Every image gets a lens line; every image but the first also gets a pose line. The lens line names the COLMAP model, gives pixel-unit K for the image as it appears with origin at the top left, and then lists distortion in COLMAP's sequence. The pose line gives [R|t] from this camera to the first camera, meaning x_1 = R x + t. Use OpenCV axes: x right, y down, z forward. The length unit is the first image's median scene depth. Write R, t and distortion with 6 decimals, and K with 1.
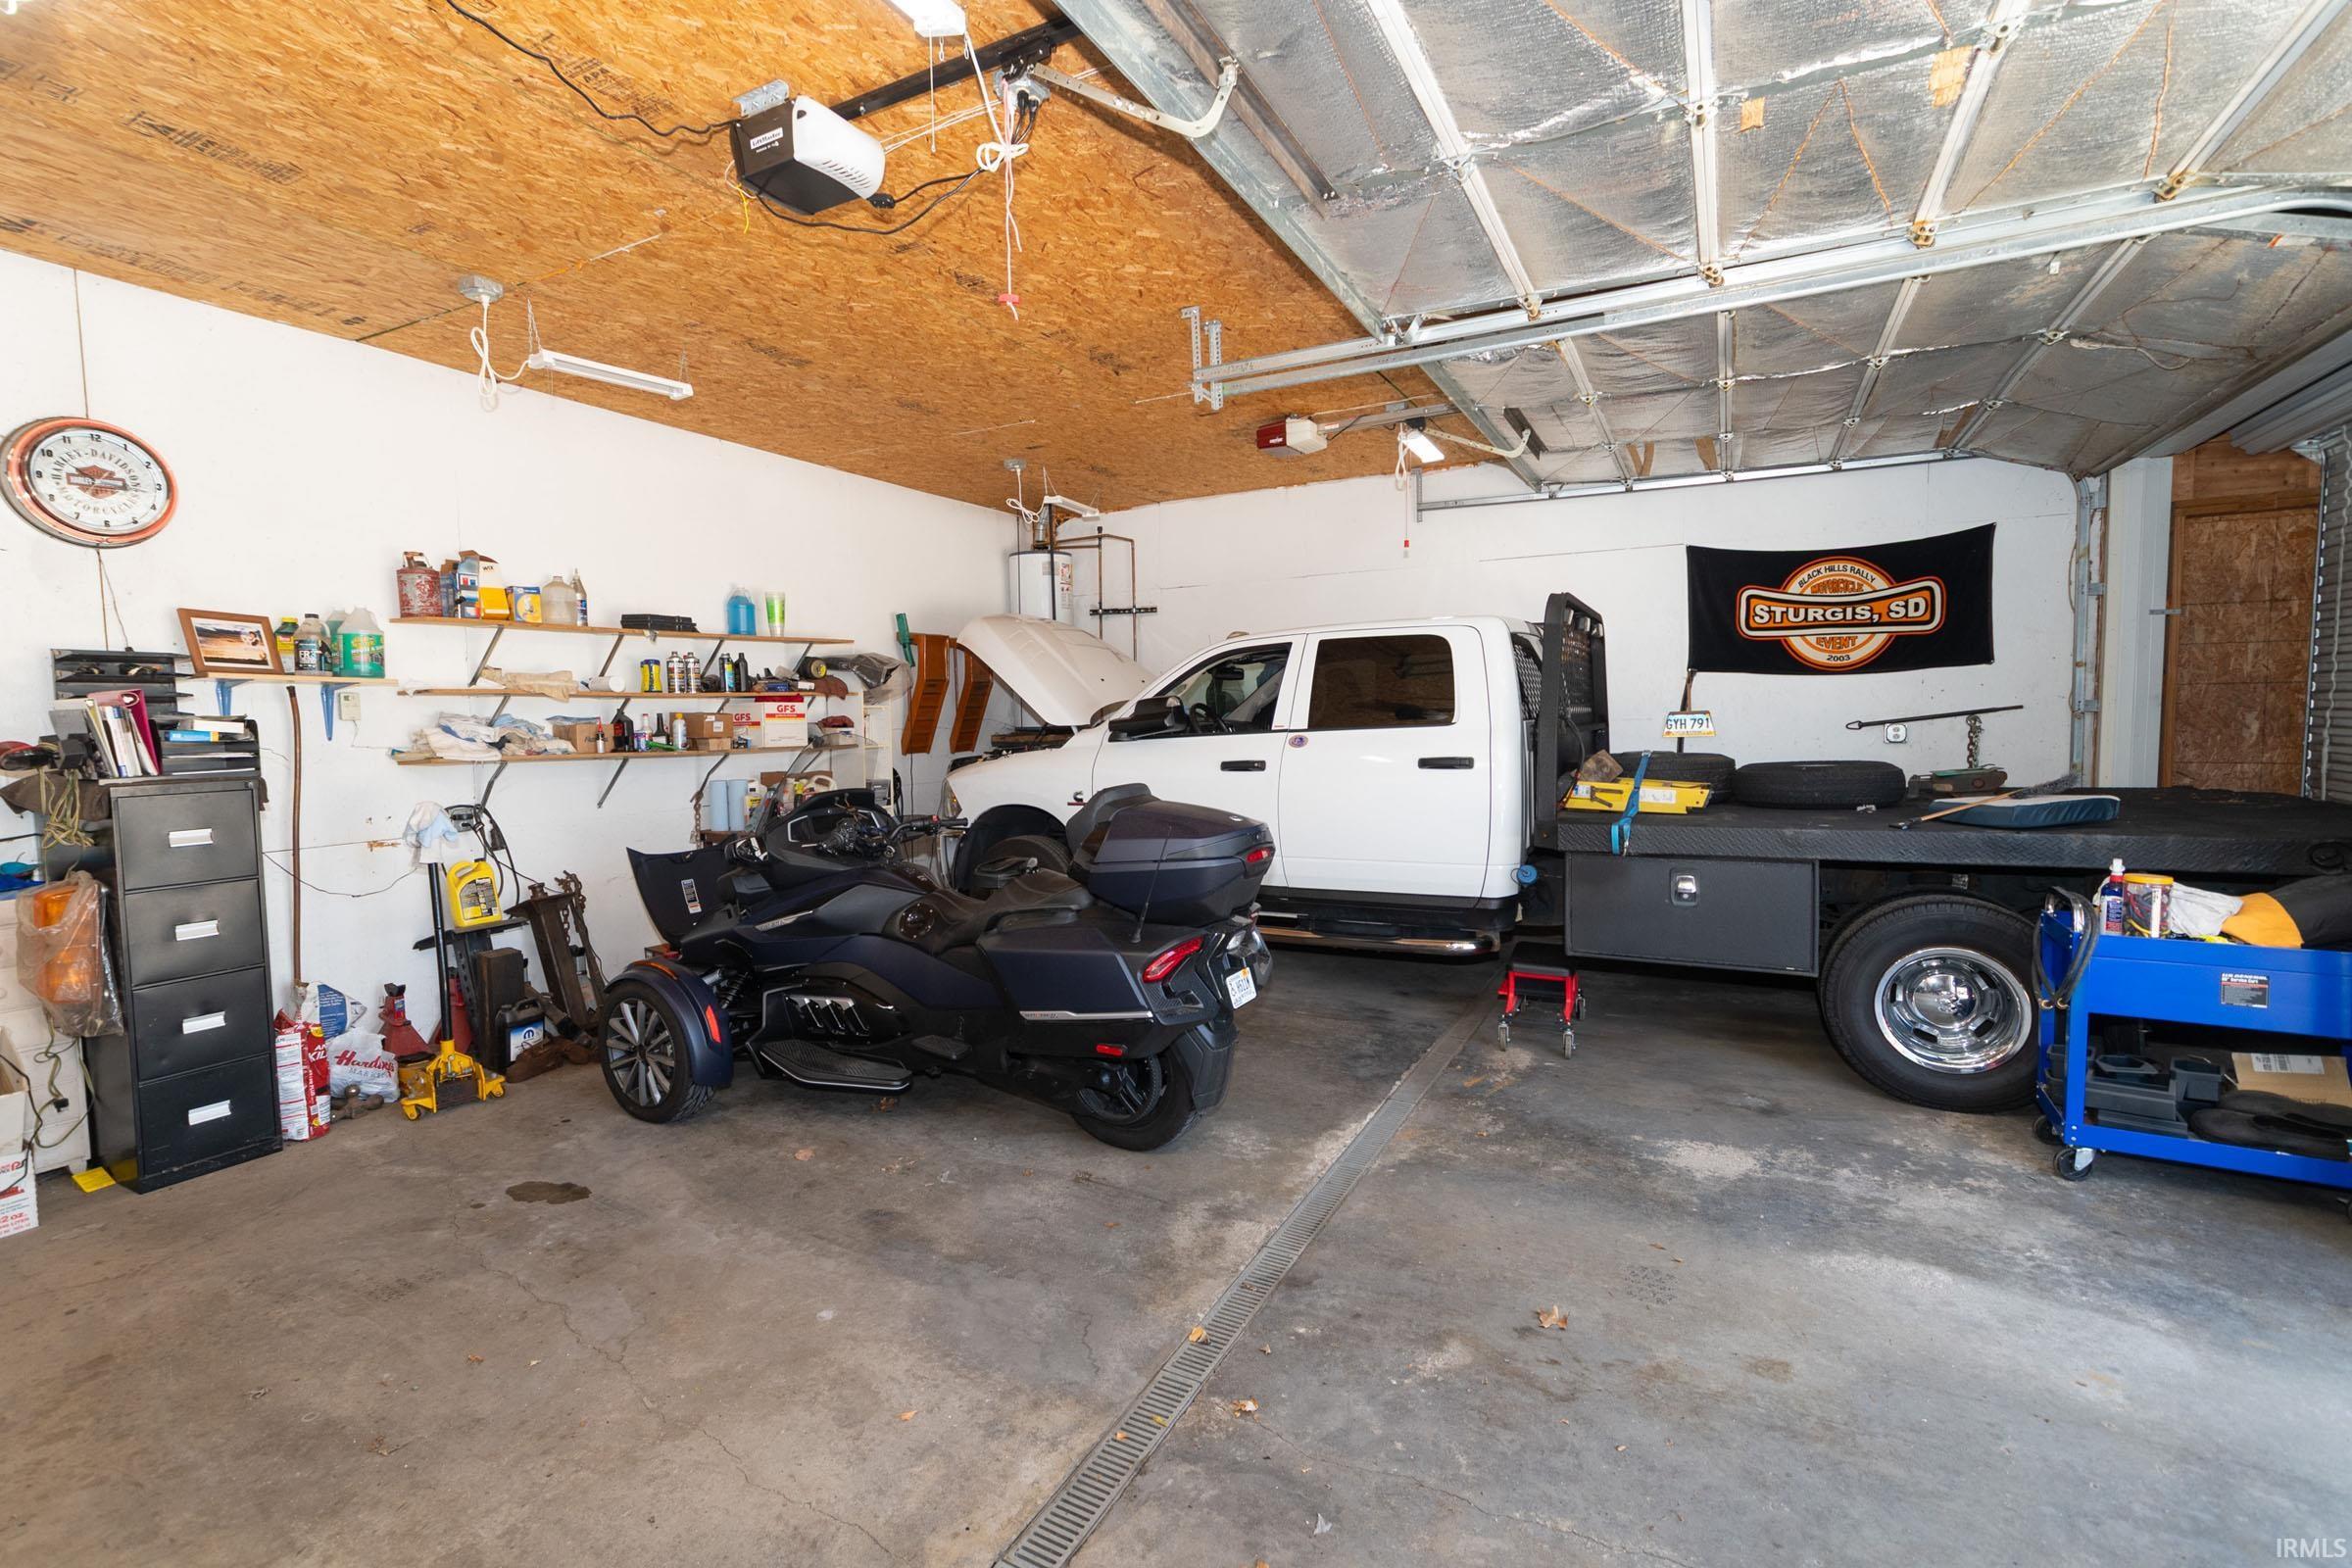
lens RADIAL K [[1048.6, 0, 1154.6], [0, 1048.6, 775.2], [0, 0, 1]] dist [0.001017, -0.000131]
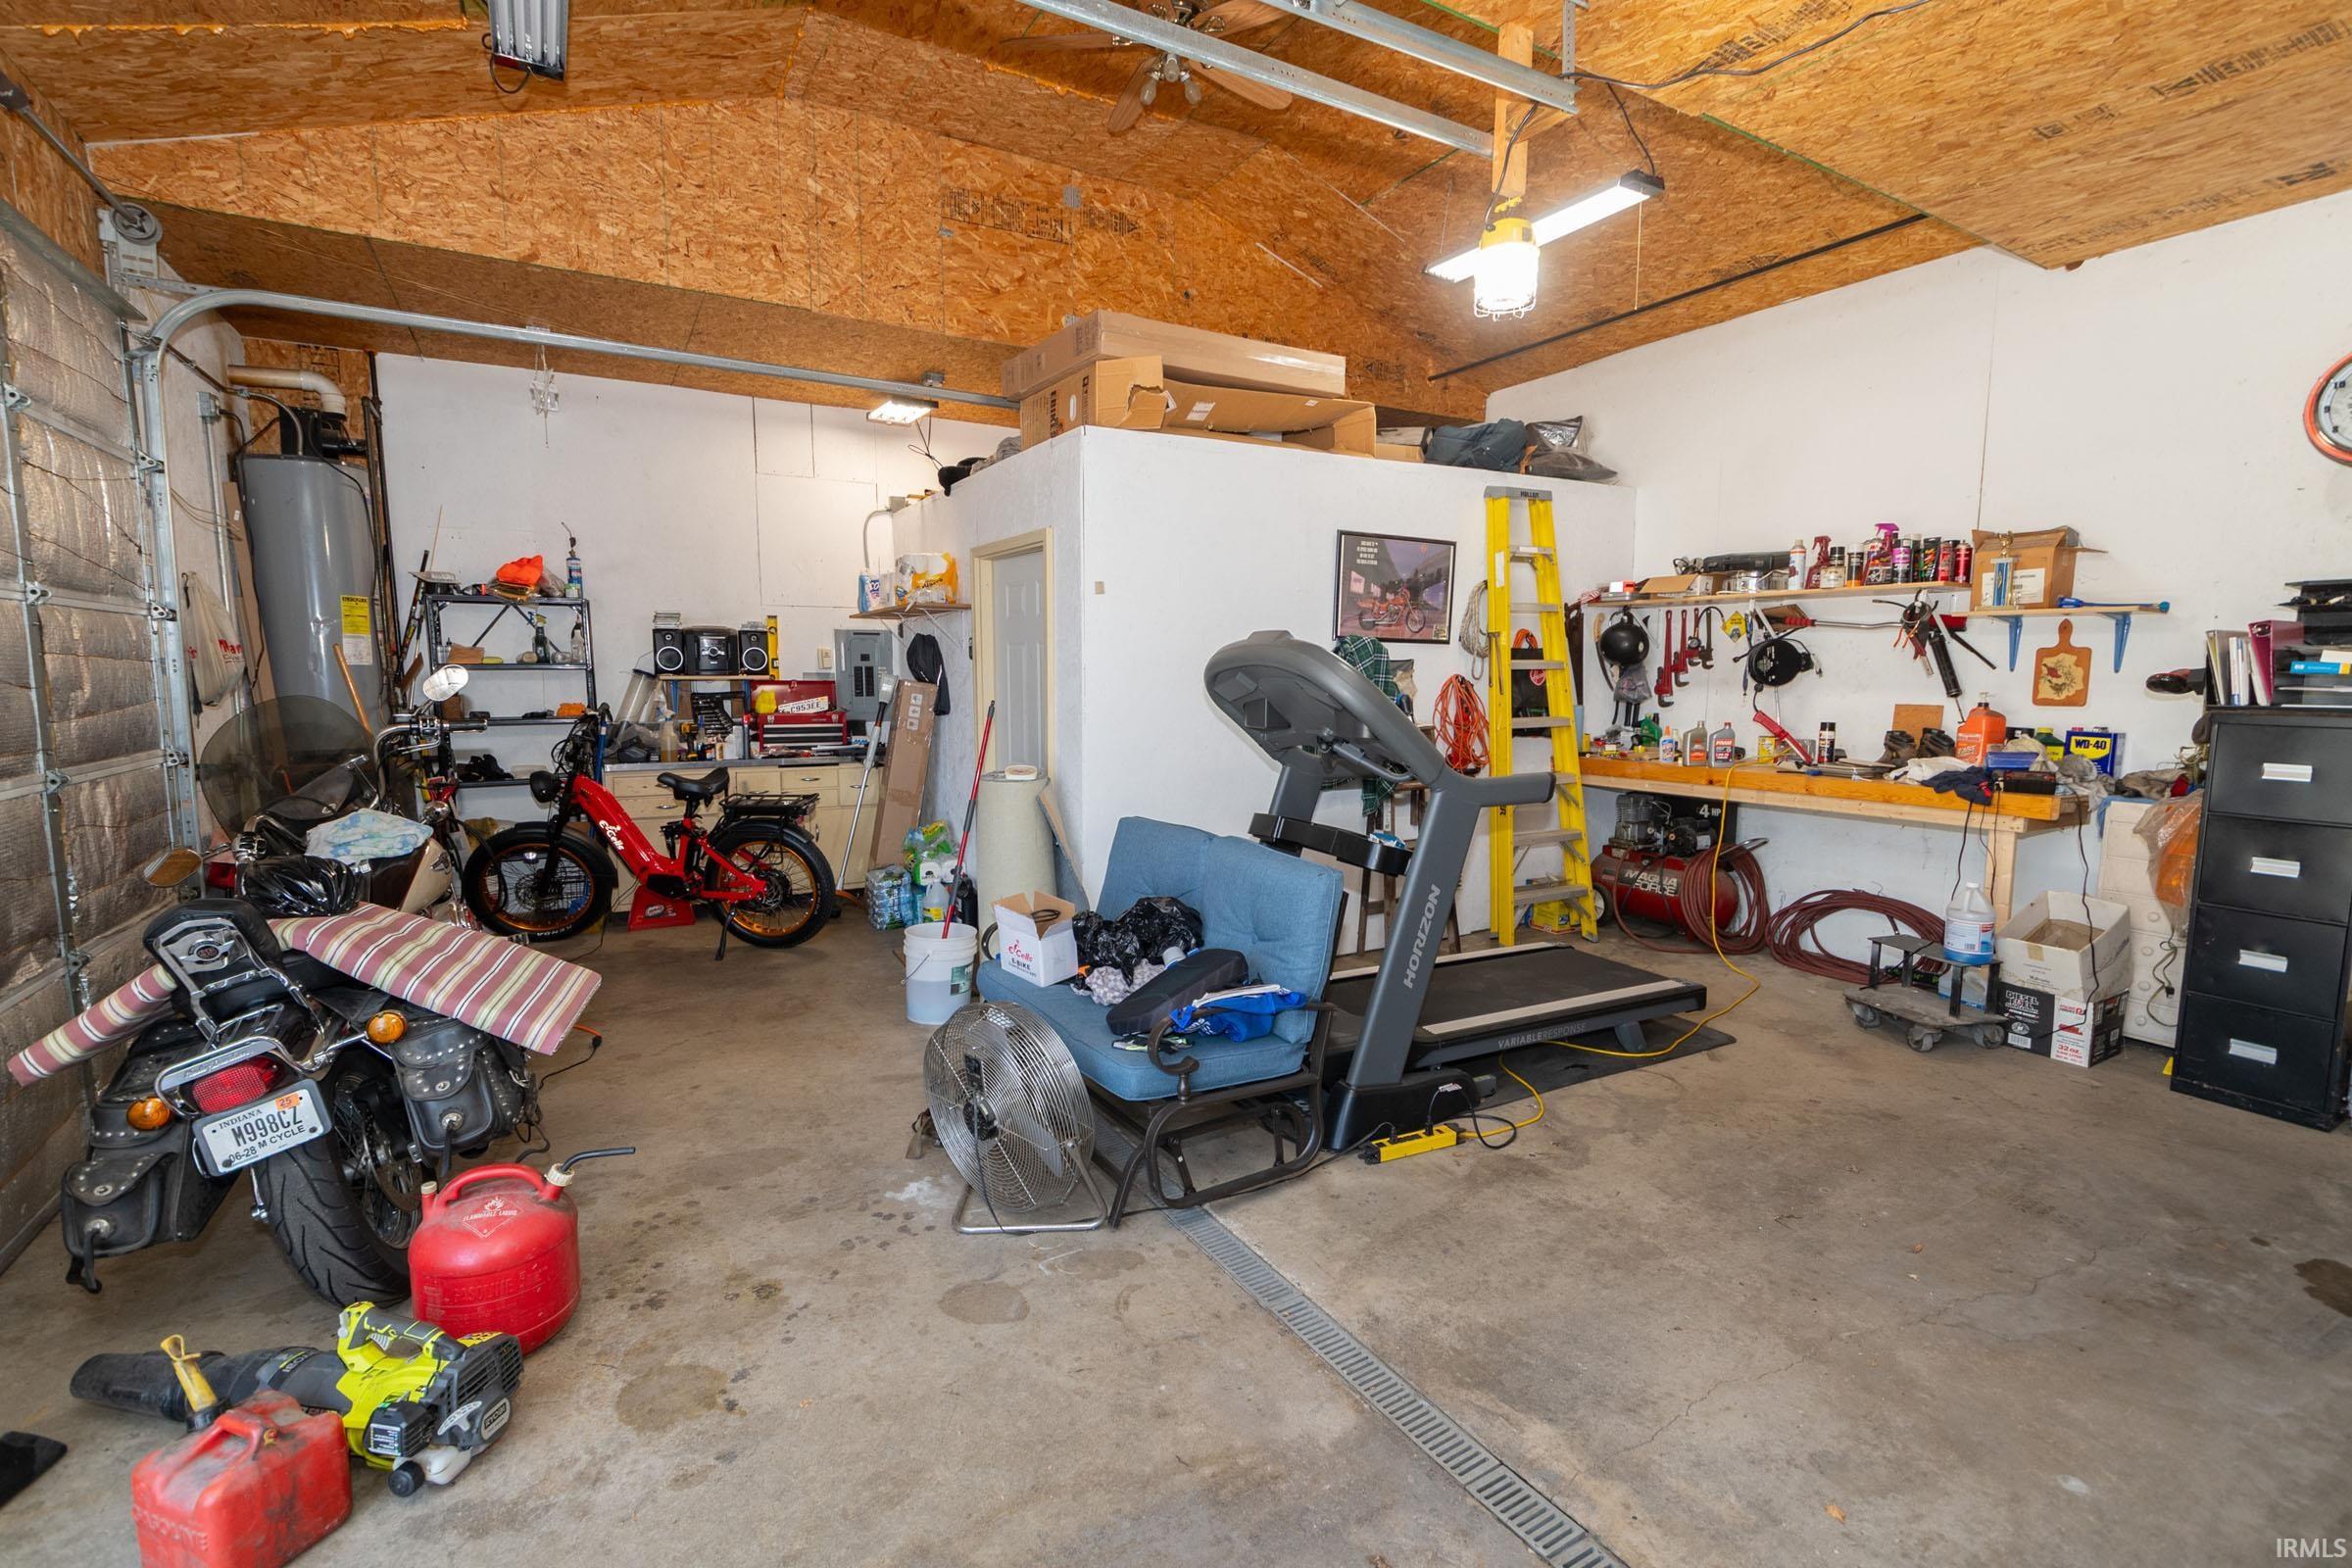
lens RADIAL K [[1048.6, 0, 1154.6], [0, 1048.6, 775.2], [0, 0, 1]] dist [0.001017, -0.000131]
pose [[-0.531691, 0.105763, -0.840309, 0.559596], [-0.047092, 0.986946, 0.154016, -0.047399], [0.845628, 0.121461, -0.519770, 0.755200]]
